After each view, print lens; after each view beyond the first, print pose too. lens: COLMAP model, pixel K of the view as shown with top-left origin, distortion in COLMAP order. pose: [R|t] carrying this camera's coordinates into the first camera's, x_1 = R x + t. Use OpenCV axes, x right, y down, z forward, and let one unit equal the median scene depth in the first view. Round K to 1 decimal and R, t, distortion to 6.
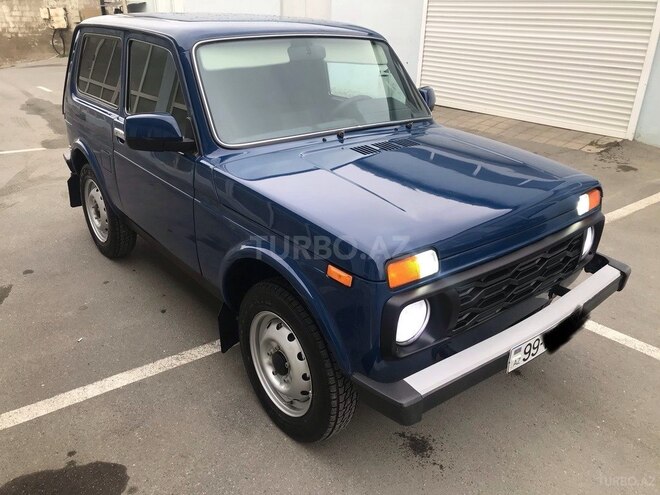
lens RADIAL K [[545.4, 0, 312.7], [0, 545.4, 247.5], [0, 0, 1]] dist [0.004401, 0.003637]
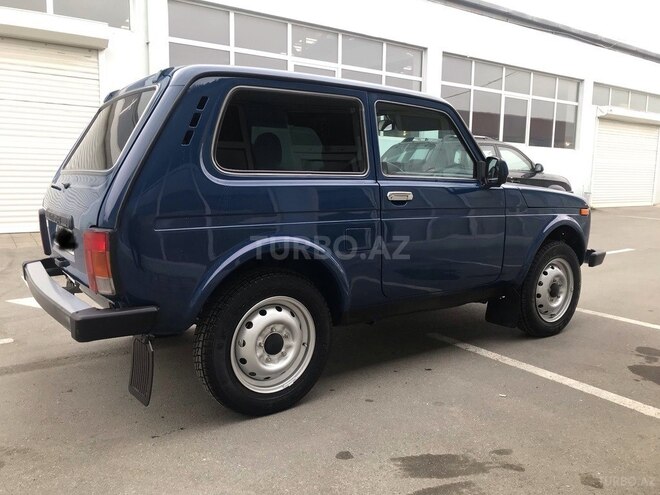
lens RADIAL K [[546.0, 0, 328.8], [0, 546.0, 266.0], [0, 0, 1]] dist [0.013980, -0.003799]
pose [[0.042243, -0.188617, 0.981142, -1.537738], [0.386060, 0.908826, 0.158093, -0.351271], [-0.921506, 0.372101, 0.111209, 1.256967]]
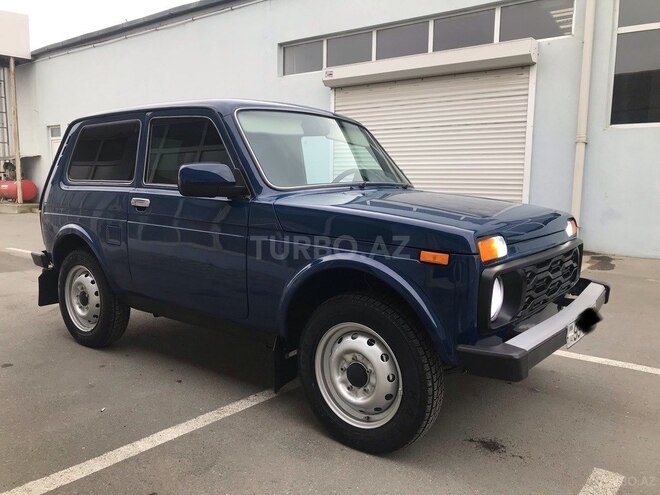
lens RADIAL K [[547.6, 0, 313.0], [0, 547.6, 245.4], [0, 0, 1]] dist [0.008249, 0.008815]
pose [[0.974462, -0.040913, 0.220794, -0.315757], [0.100894, 0.958195, -0.267737, 0.216093], [-0.200609, 0.283176, 0.937852, -0.023200]]
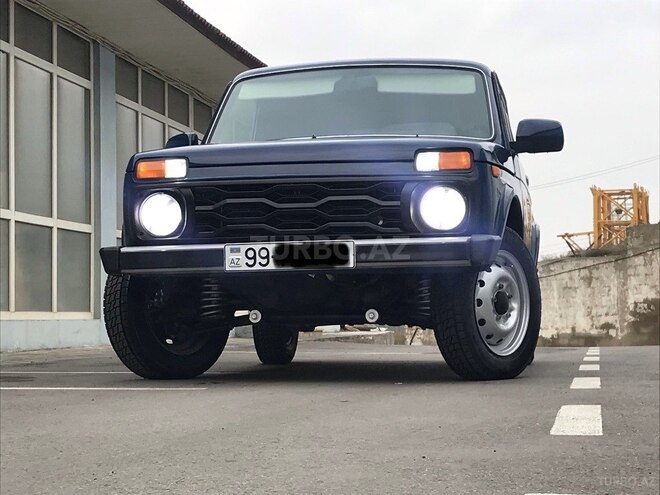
lens RADIAL K [[1439.3, 0, 329.0], [0, 1439.3, 222.6], [0, 0, 1]] dist [0.221997, -0.248321]
pose [[0.664884, -0.077477, -0.742918, 2.045194], [-0.279930, 0.896273, -0.343997, 0.836217], [0.692509, 0.436683, 0.574229, -0.421550]]
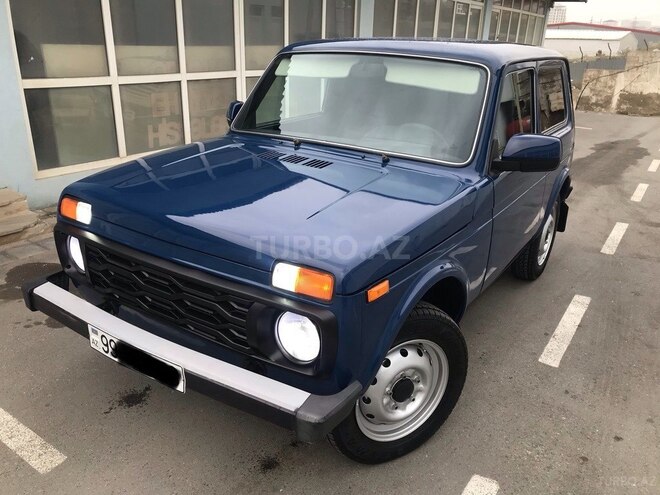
lens RADIAL K [[539.1, 0, 330.0], [0, 539.1, 247.5], [0, 0, 1]] dist [0.031908, 0.004557]
pose [[0.321443, 0.333526, -0.886248, 1.072389], [-0.402629, 0.895241, 0.190876, -0.255389], [0.857067, 0.295474, 0.422056, 0.698358]]
